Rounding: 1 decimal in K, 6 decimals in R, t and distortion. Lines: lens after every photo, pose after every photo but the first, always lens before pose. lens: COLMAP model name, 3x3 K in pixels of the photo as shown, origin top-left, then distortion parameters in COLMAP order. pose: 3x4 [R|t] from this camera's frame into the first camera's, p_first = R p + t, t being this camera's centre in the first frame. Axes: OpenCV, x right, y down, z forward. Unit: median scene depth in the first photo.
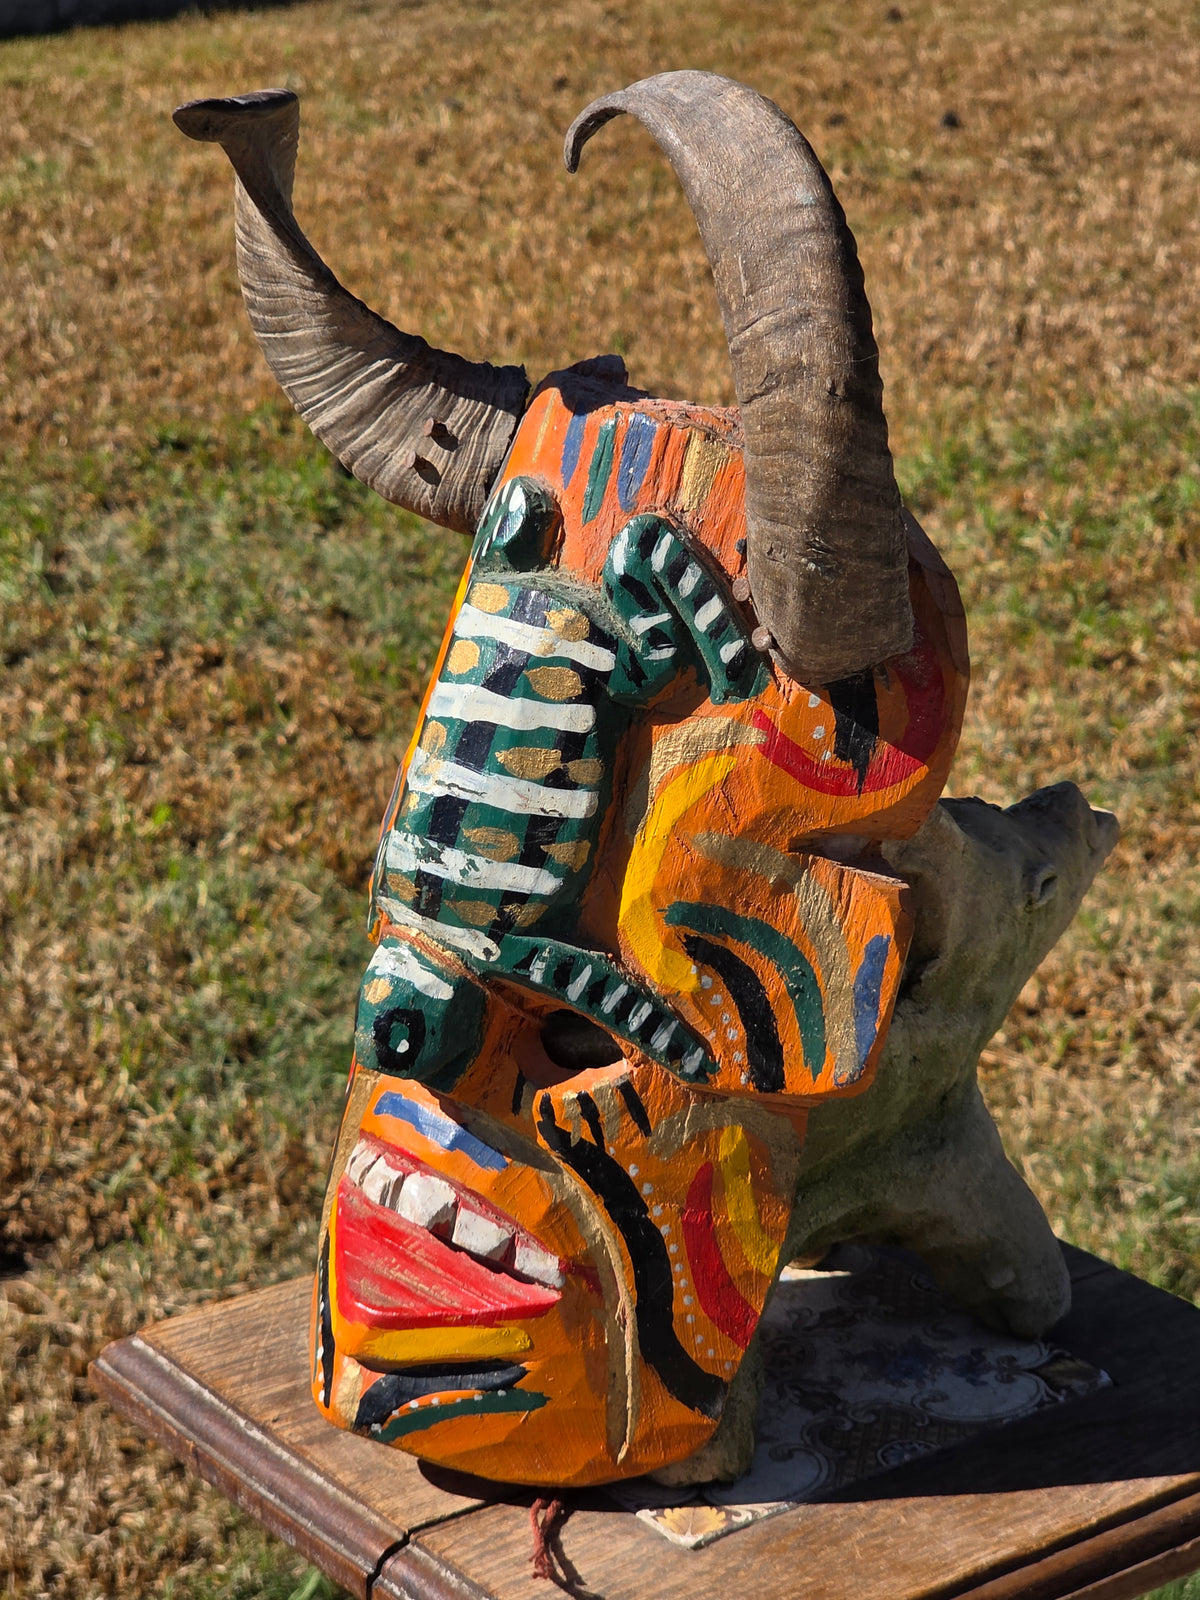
lens RADIAL K [[3612.1, 0, 599.9], [0, 3612.1, 777.8], [0, 0, 1]] dist [-1.149441, 18.652057]
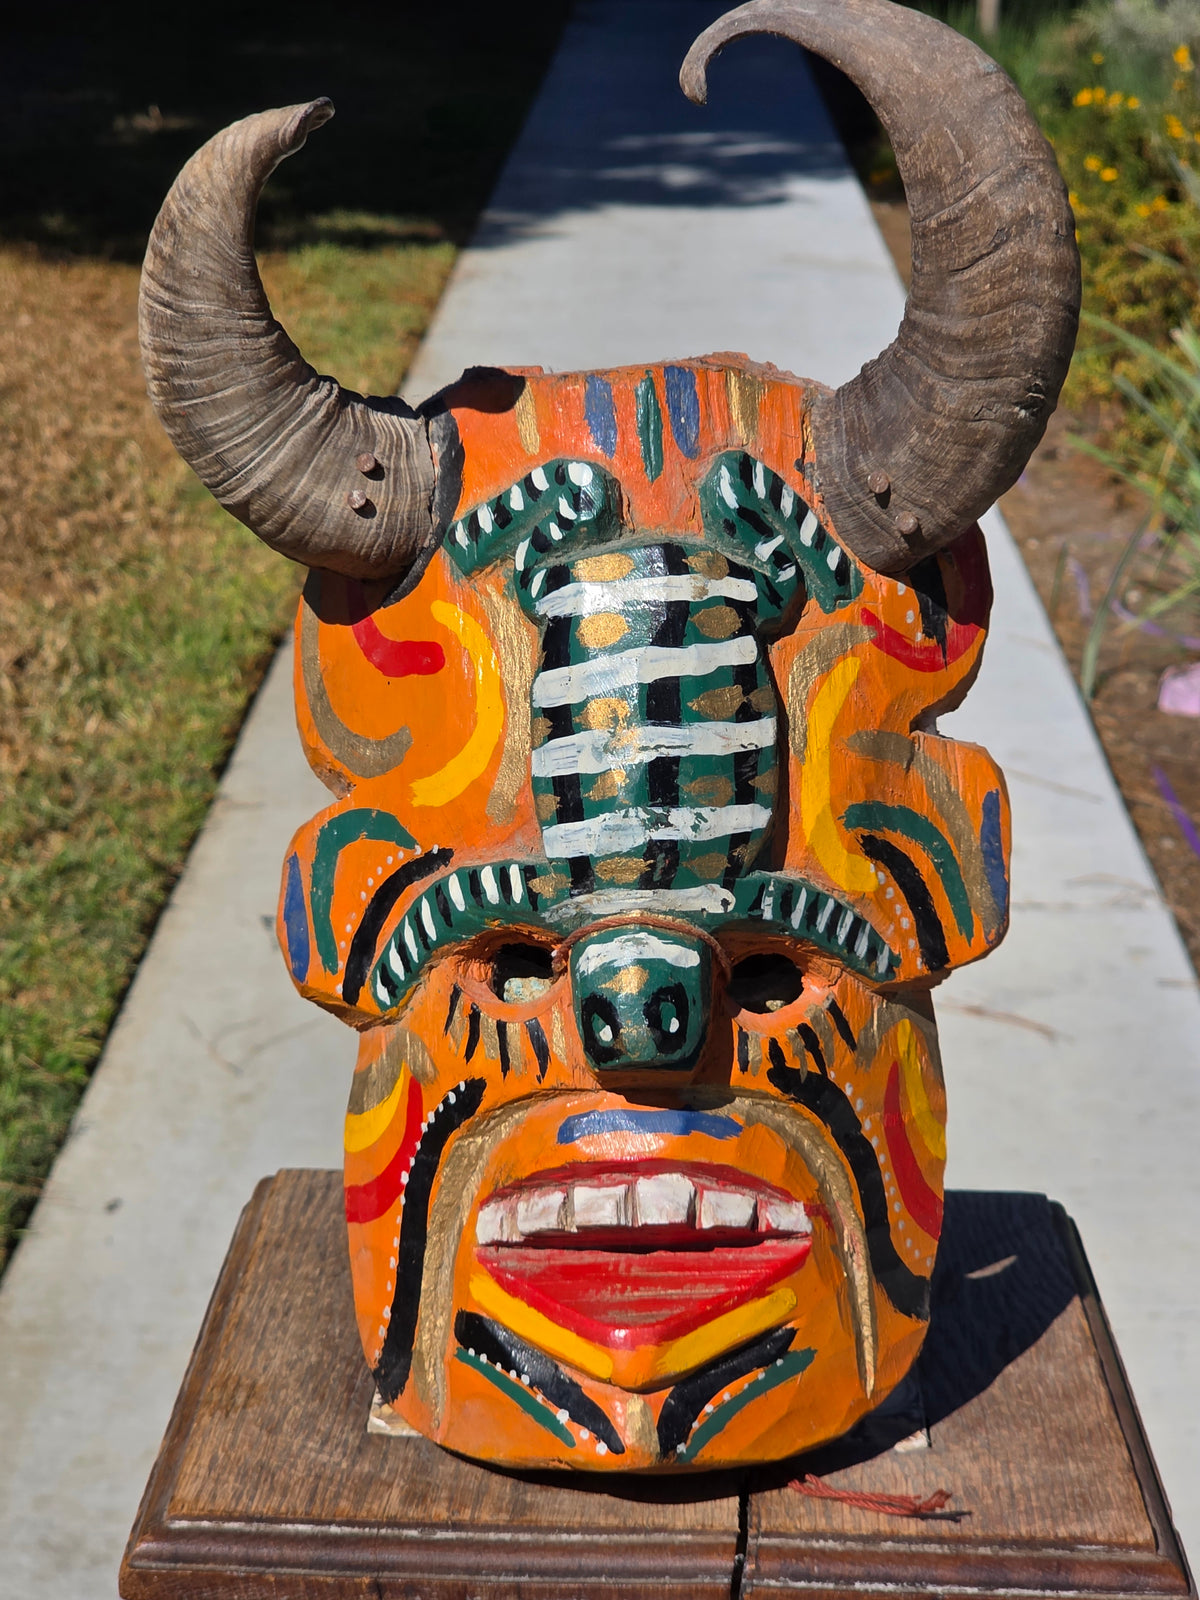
lens RADIAL K [[3612.1, 0, 599.9], [0, 3612.1, 777.8], [0, 0, 1]] dist [-1.149441, 18.652057]
pose [[0.720788, -0.223135, 0.656259, -0.702254], [0.317319, 0.947957, -0.026206, 0.030873], [-0.616257, 0.227133, 0.754081, 0.263766]]
